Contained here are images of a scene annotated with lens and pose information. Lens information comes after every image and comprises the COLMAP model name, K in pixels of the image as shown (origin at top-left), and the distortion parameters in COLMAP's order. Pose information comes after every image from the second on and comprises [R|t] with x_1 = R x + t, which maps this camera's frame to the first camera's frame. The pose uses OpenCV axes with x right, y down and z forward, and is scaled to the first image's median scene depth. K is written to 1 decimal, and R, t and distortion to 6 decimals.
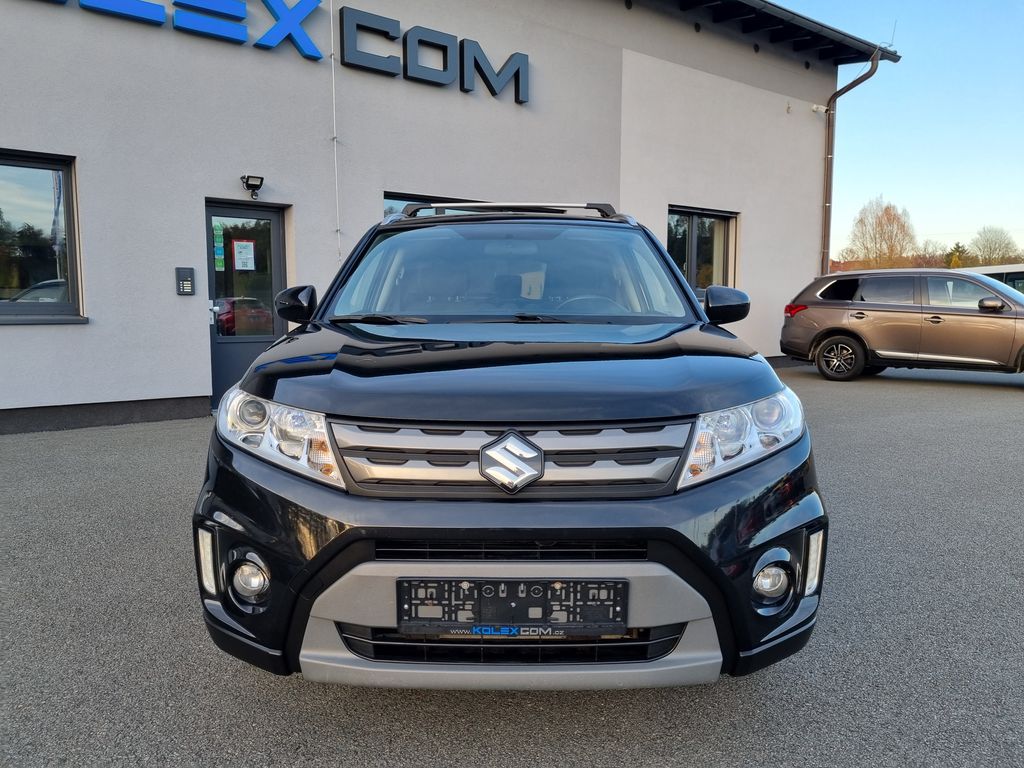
lens RADIAL K [[780.5, 0, 513.3], [0, 780.5, 382.0], [0, 0, 1]] dist [0.055361, -0.041213]
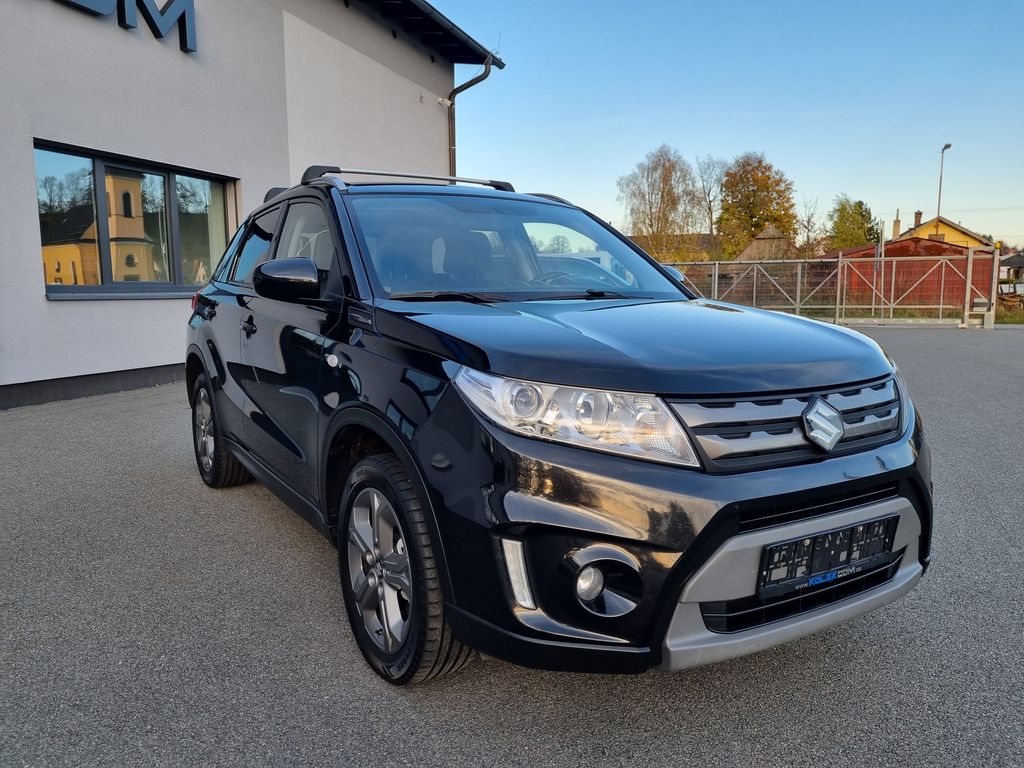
lens RADIAL K [[776.3, 0, 511.6], [0, 776.3, 389.2], [0, 0, 1]] dist [0.040724, -0.003234]
pose [[0.845615, -0.071363, 0.529002, -0.230470], [0.052848, 0.997347, 0.050065, -0.005744], [-0.531171, -0.014379, 0.847142, 0.075723]]
